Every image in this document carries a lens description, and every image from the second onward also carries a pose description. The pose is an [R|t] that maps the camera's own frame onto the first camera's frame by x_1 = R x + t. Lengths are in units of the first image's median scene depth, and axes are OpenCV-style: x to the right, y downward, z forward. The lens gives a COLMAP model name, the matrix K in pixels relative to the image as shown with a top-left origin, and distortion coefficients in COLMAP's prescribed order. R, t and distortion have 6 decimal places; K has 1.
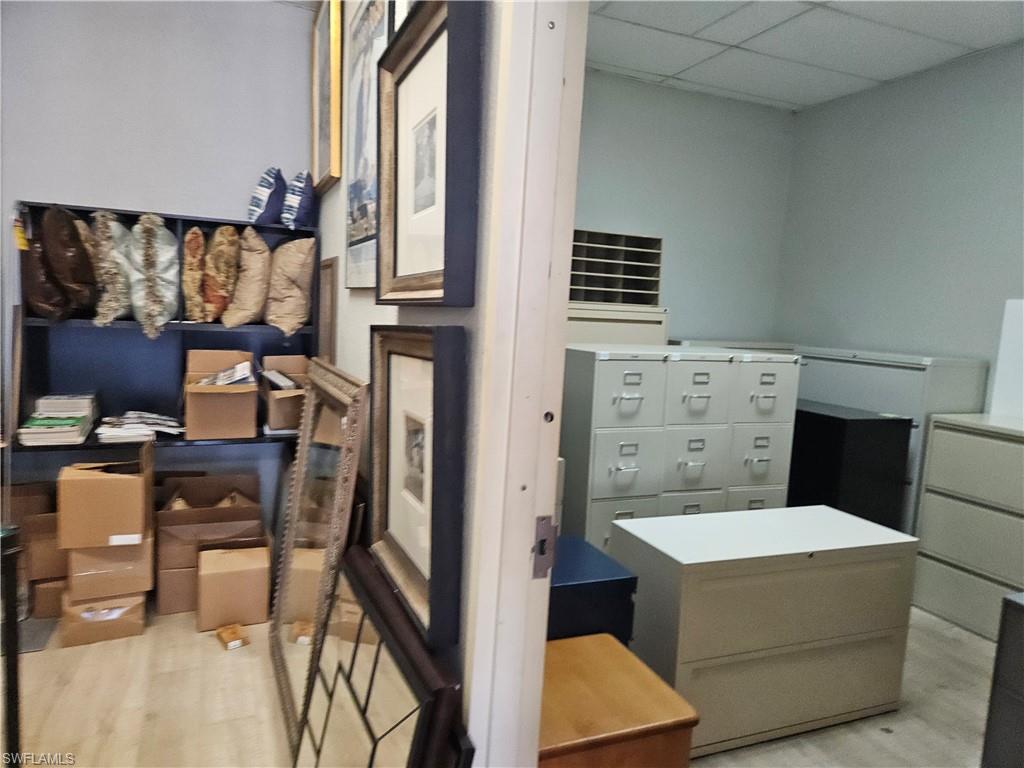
lens RADIAL K [[690.9, 0, 512.5], [0, 690.9, 373.0], [0, 0, 1]] dist [0.084563, -0.057809]
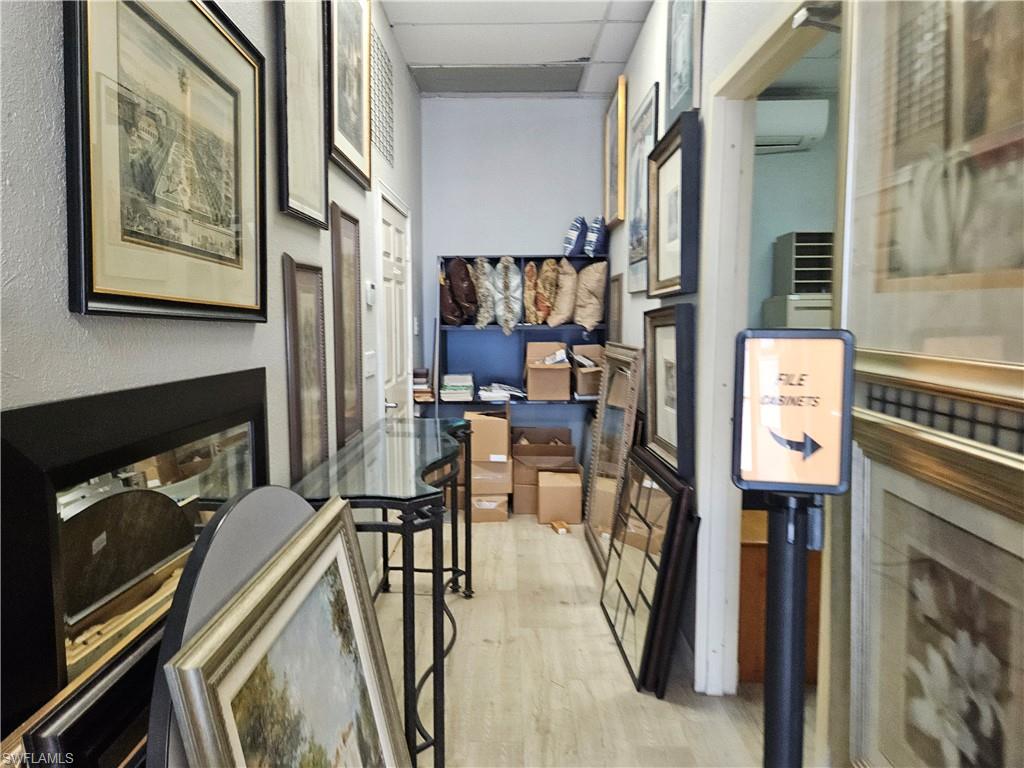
lens RADIAL K [[690.9, 0, 509.2], [0, 690.9, 372.8], [0, 0, 1]] dist [0.084563, -0.057809]
pose [[0.918963, -0.020399, -0.393816, 0.098349], [0.011865, 0.999639, -0.024094, 0.074203], [0.394166, 0.017468, 0.918873, -0.425671]]
